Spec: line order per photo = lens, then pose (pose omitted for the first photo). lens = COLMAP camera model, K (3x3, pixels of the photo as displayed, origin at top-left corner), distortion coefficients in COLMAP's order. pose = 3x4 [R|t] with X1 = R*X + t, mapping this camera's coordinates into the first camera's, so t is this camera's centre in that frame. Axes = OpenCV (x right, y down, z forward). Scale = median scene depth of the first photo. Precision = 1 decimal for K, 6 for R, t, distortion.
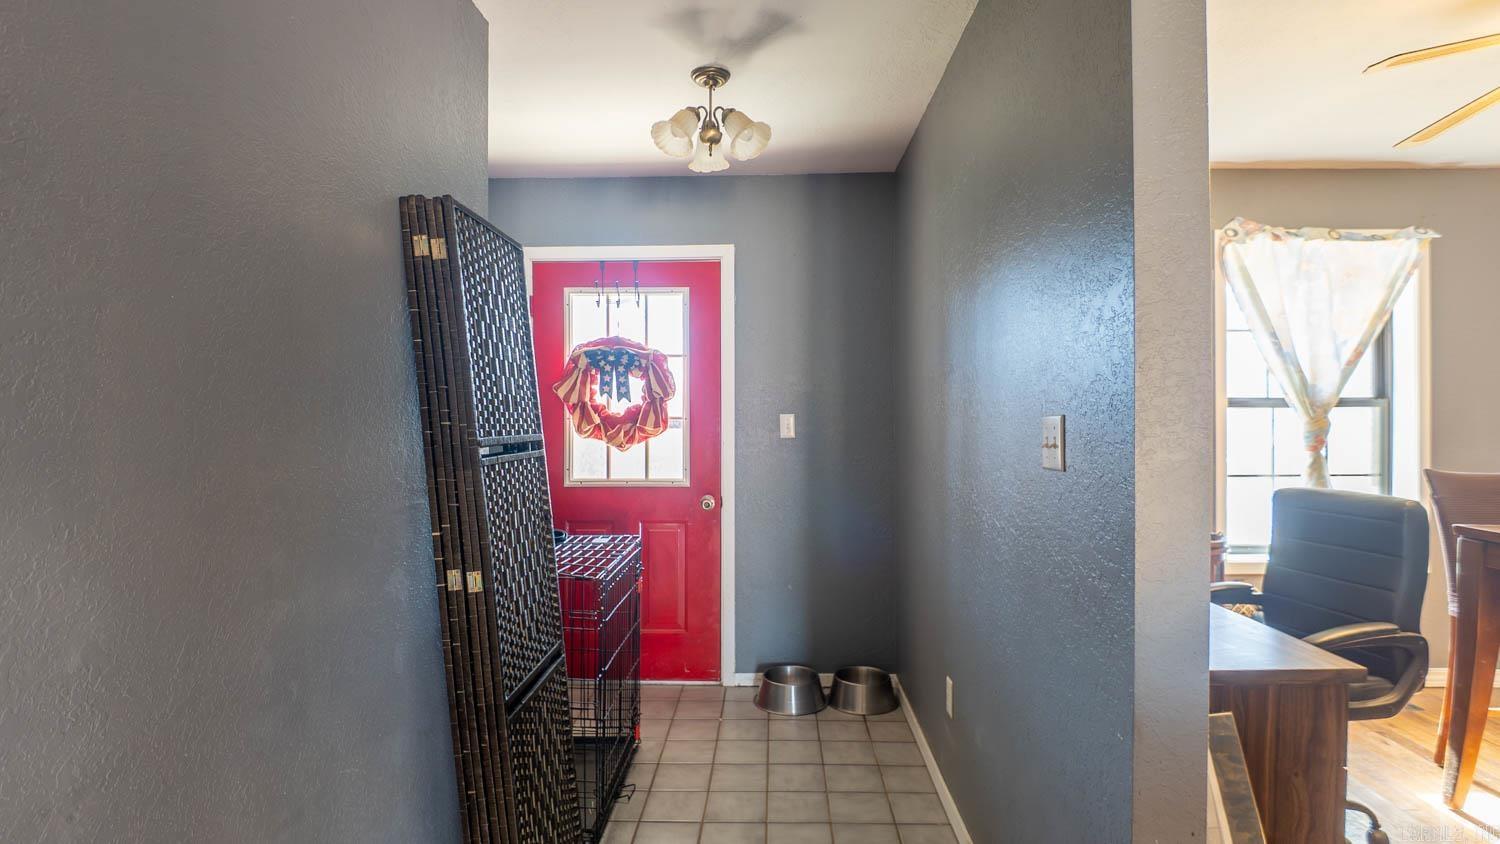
lens RADIAL K [[765.4, 0, 756.1], [0, 765.4, 420.4], [0, 0, 1]] dist [0.022125, -0.029288]
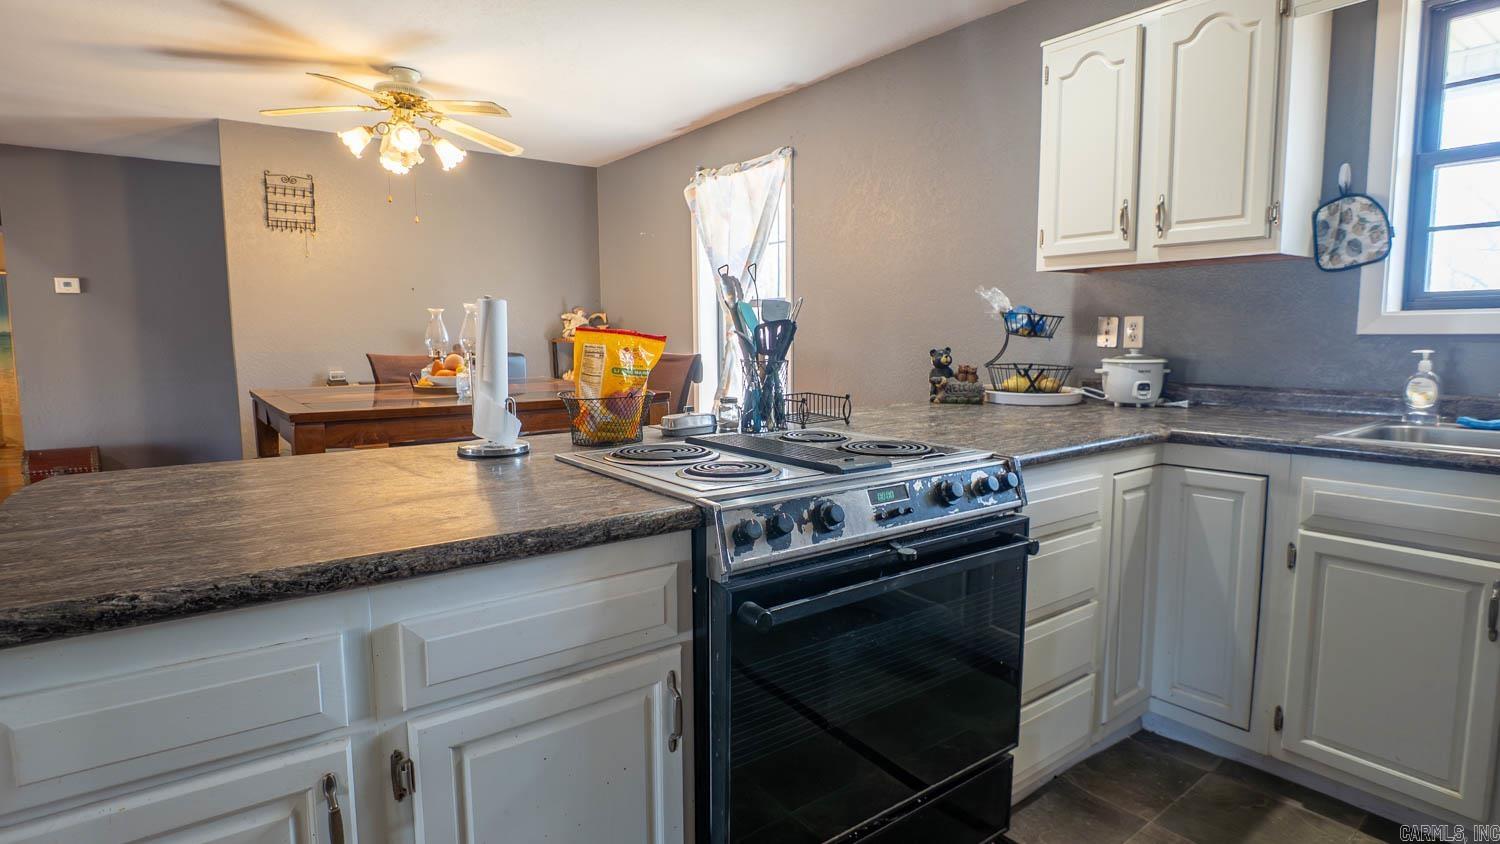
lens RADIAL K [[783.1, 0, 760.3], [0, 783.1, 423.3], [0, 0, 1]] dist [-0.017055, -0.001877]
pose [[0.625540, 0.086074, -0.775429, 1.795724], [0.002618, 0.993658, 0.112410, 0.030866], [0.780188, -0.072347, 0.621348, 0.202660]]
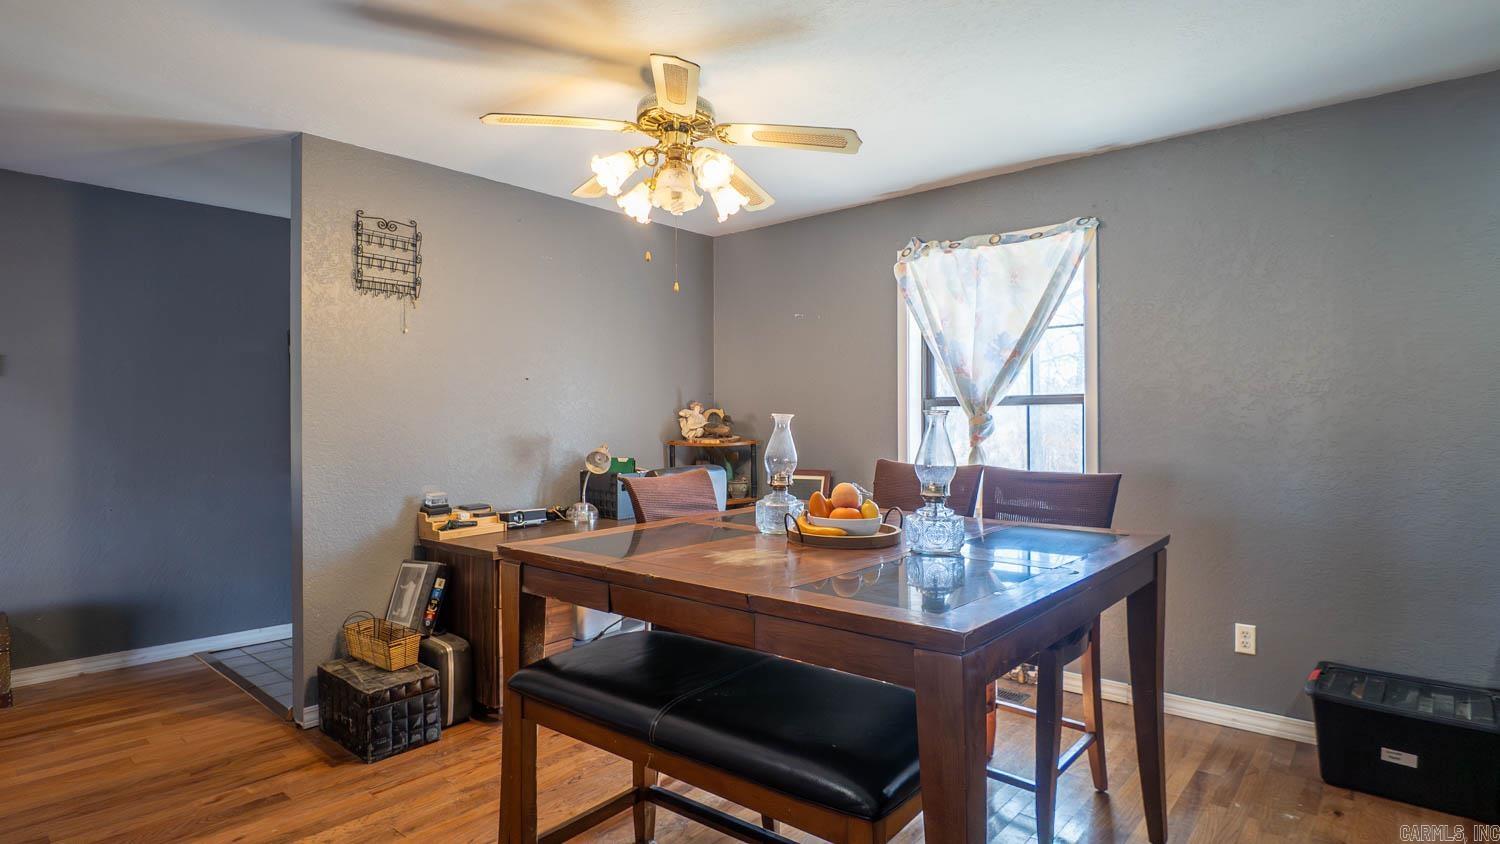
lens RADIAL K [[775.8, 0, 750.0], [0, 775.8, 422.0], [0, 0, 1]] dist [0.030890, -0.032740]
pose [[0.772438, 0.000007, -0.635090, 1.167437], [0.002374, 0.999993, 0.002899, 0.002440], [0.635086, -0.003747, 0.772433, -0.032572]]
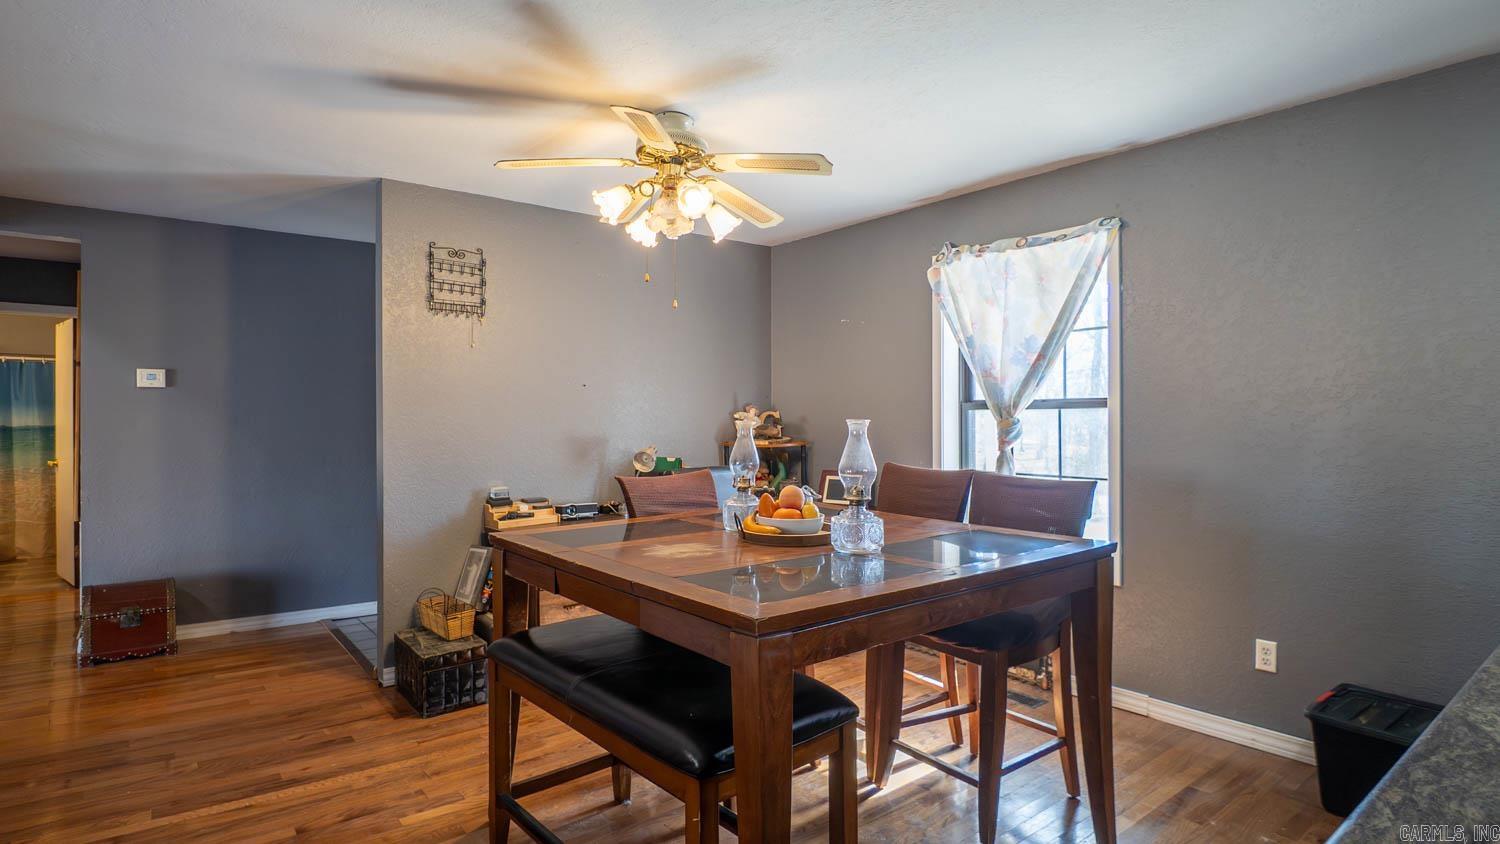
lens RADIAL K [[775.8, 0, 750.0], [0, 775.8, 422.0], [0, 0, 1]] dist [0.030890, -0.032740]
pose [[0.640845, 0.003974, -0.767660, 1.326877], [0.001707, 0.999977, 0.006602, -0.006738], [0.767668, -0.005541, 0.640823, 0.038683]]
